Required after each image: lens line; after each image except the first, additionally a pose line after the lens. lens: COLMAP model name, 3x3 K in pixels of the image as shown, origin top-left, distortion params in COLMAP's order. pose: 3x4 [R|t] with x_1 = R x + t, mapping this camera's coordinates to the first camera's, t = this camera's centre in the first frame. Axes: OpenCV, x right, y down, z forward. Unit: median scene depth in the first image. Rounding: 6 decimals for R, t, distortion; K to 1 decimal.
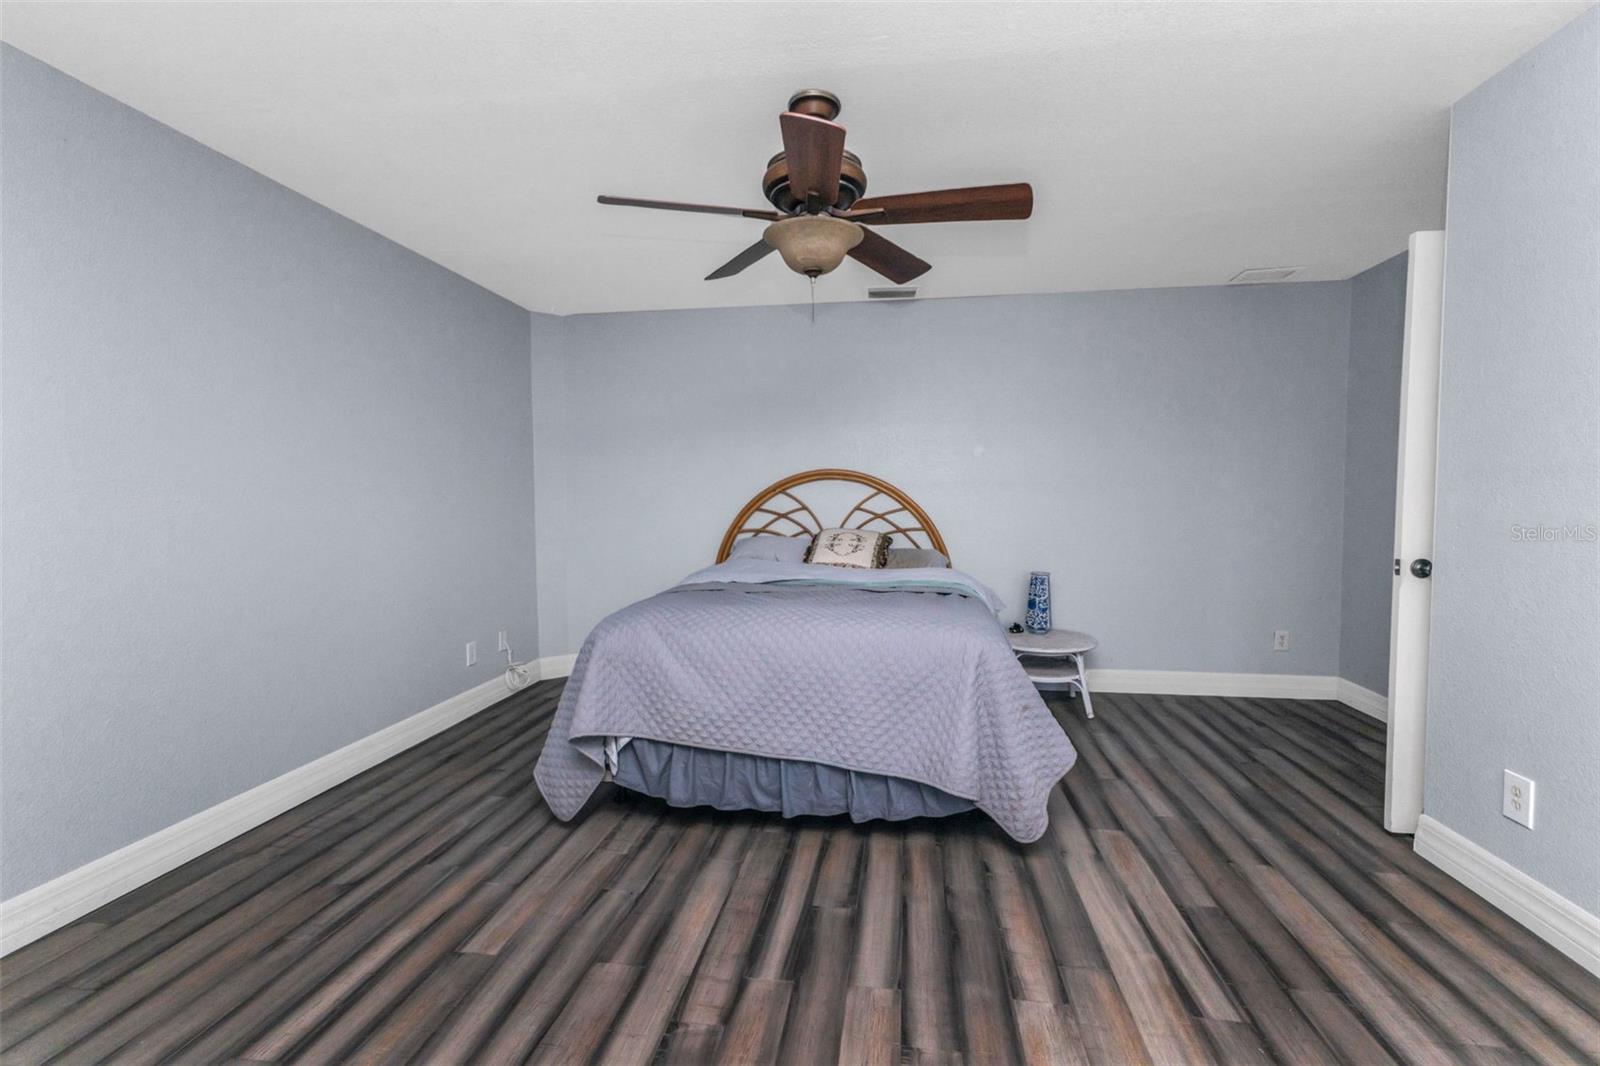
lens RADIAL K [[732.0, 0, 807.9], [0, 732.0, 531.3], [0, 0, 1]] dist [0.023519, -0.000938]
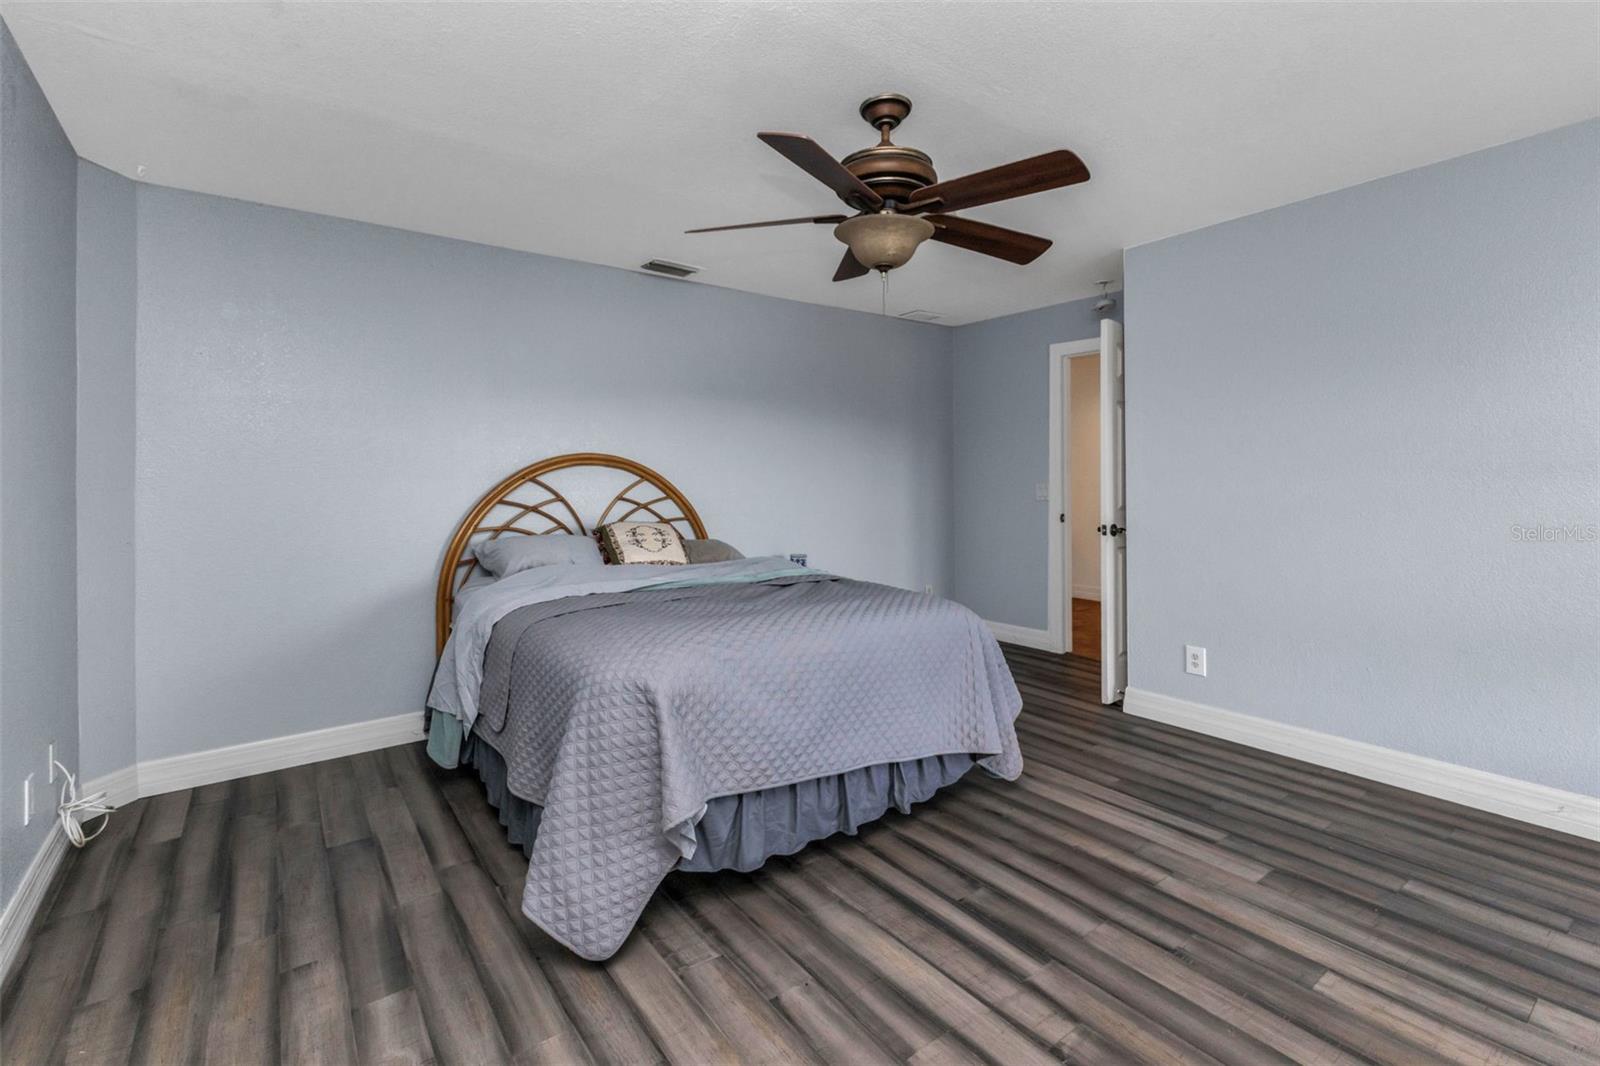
lens RADIAL K [[732.0, 0, 871.4], [0, 732.0, 475.9], [0, 0, 1]] dist [0.023519, -0.000938]
pose [[0.676731, 0.002319, 0.736227, -0.379875], [0.034338, 0.998807, -0.034709, -0.016927], [-0.735429, 0.048770, 0.675844, 0.178563]]
